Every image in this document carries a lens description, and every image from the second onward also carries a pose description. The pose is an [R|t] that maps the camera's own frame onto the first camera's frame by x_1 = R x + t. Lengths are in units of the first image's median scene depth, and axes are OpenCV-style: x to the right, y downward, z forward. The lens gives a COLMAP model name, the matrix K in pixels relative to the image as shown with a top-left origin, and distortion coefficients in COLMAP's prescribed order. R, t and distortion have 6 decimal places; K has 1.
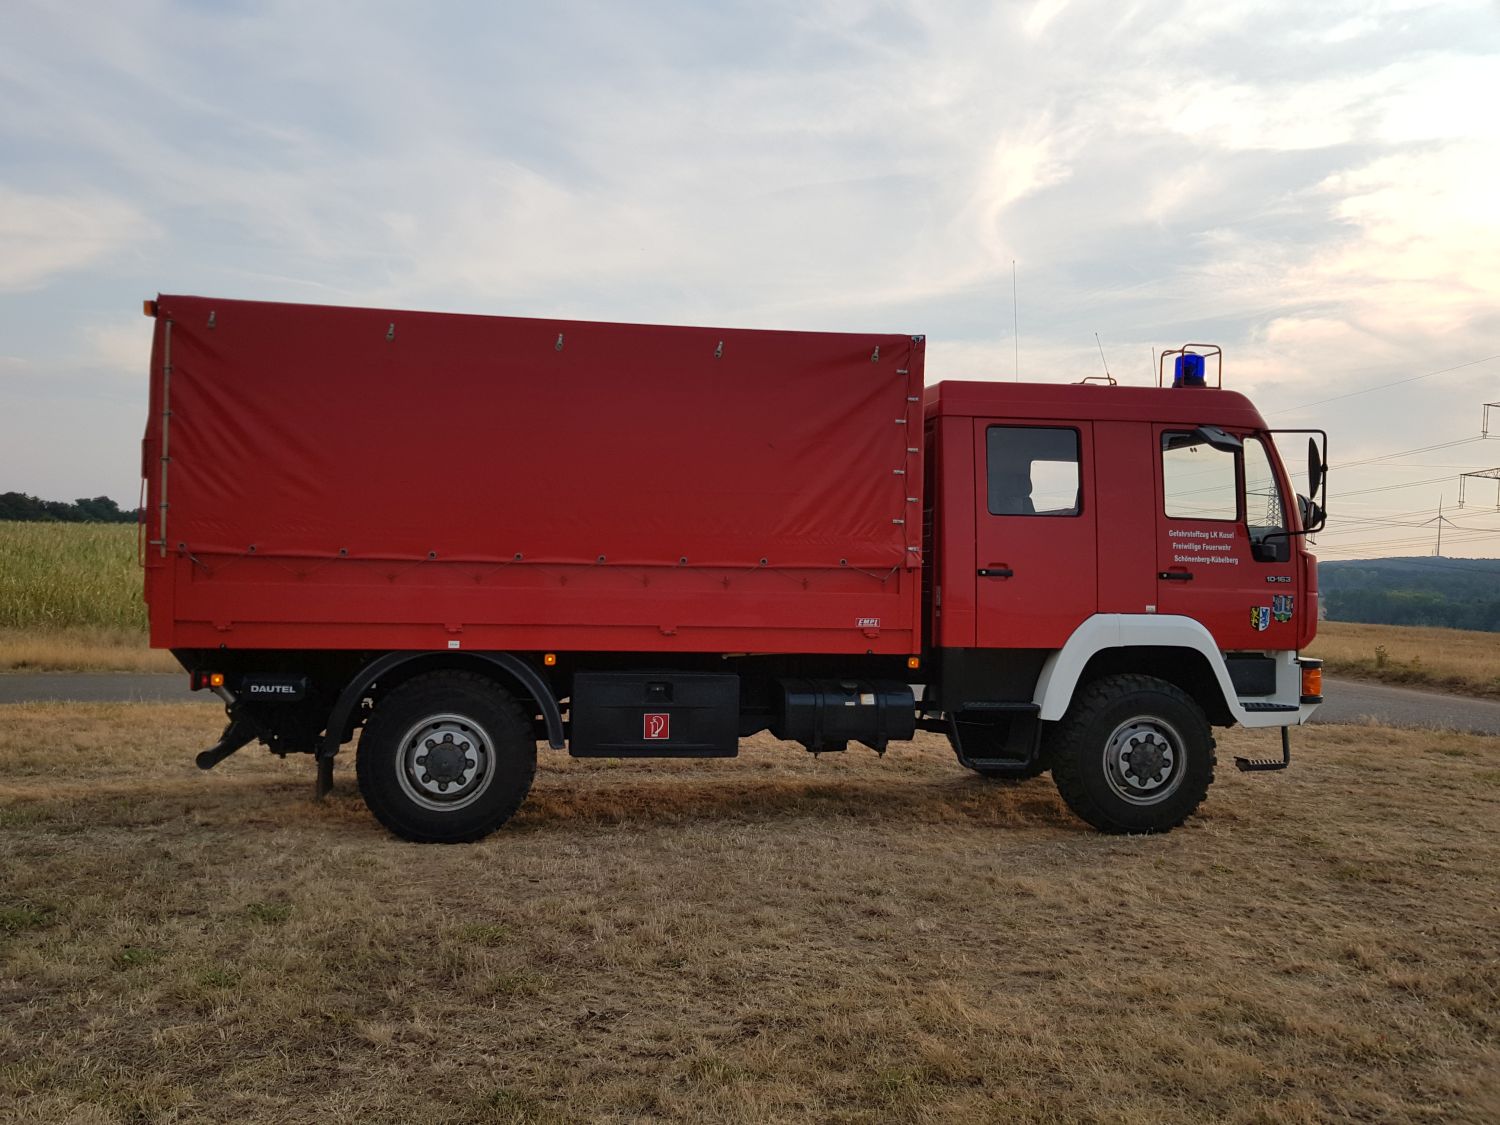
lens RADIAL K [[1179.0, 0, 743.9], [0, 1179.0, 549.5], [0, 0, 1]] dist [0.052263, -0.093997]
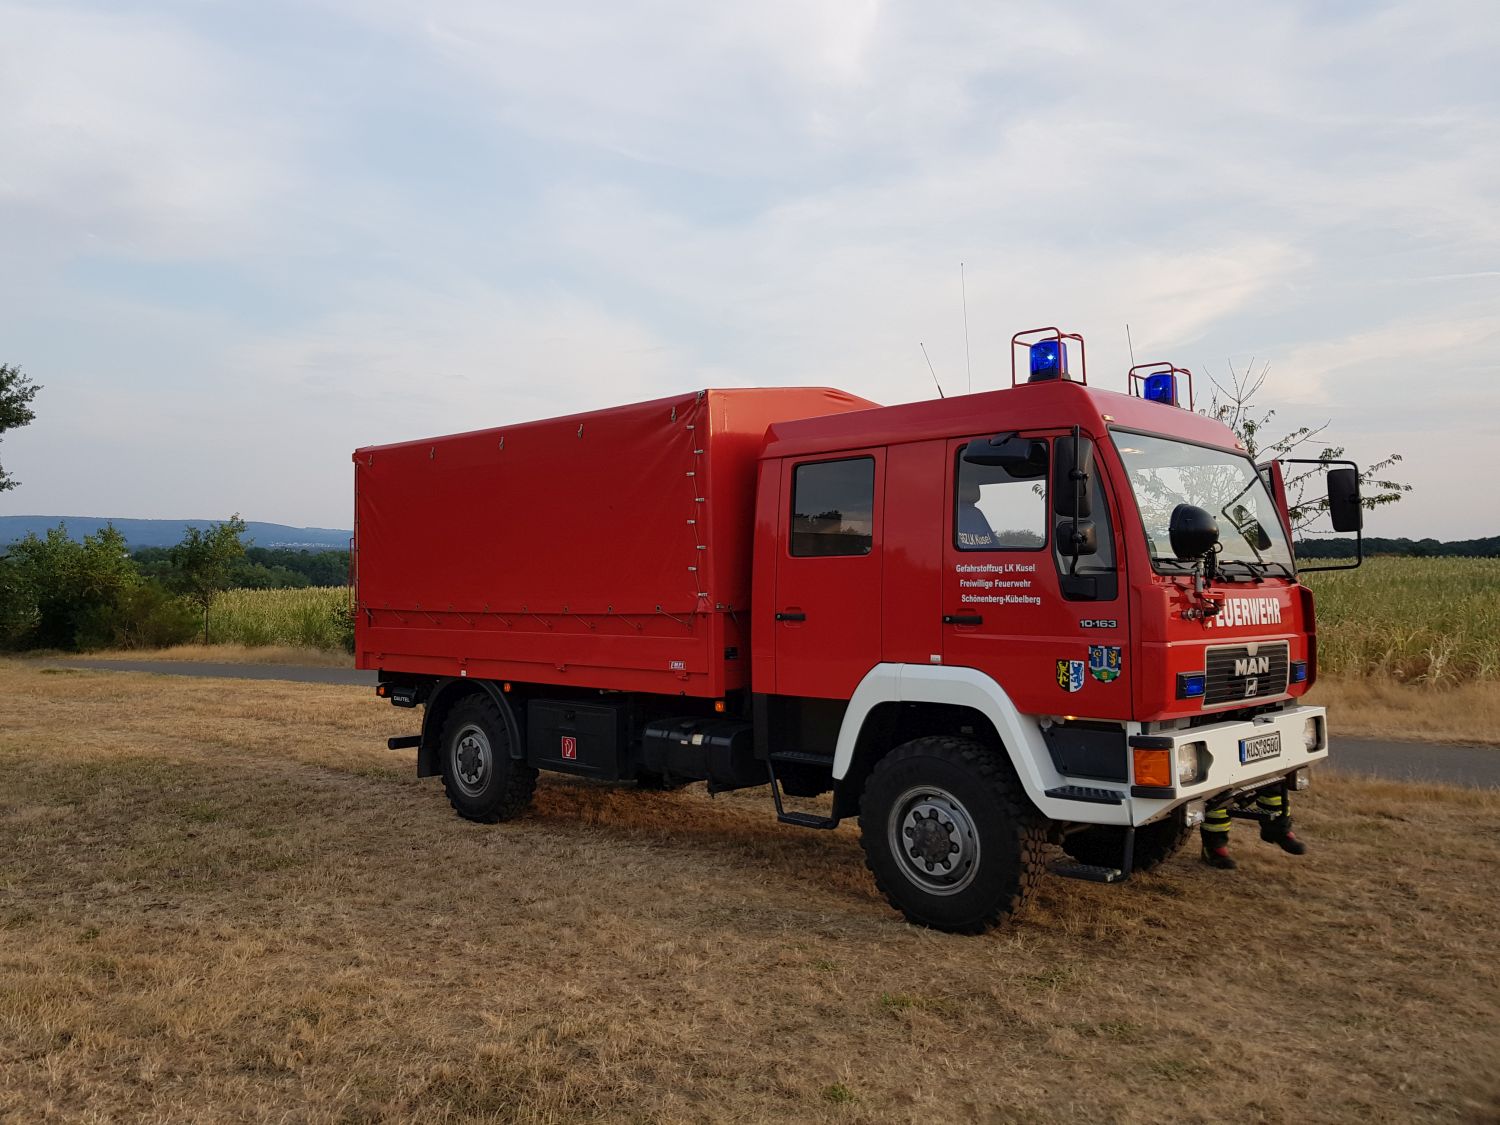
lens RADIAL K [[1179.0, 0, 709.6], [0, 1179.0, 553.6], [0, 0, 1]] dist [0.052263, -0.093997]
pose [[0.584591, -0.057115, -0.809315, 0.926519], [-0.000267, 0.997506, -0.070588, 0.034244], [0.811328, 0.041481, 0.583118, 0.372866]]
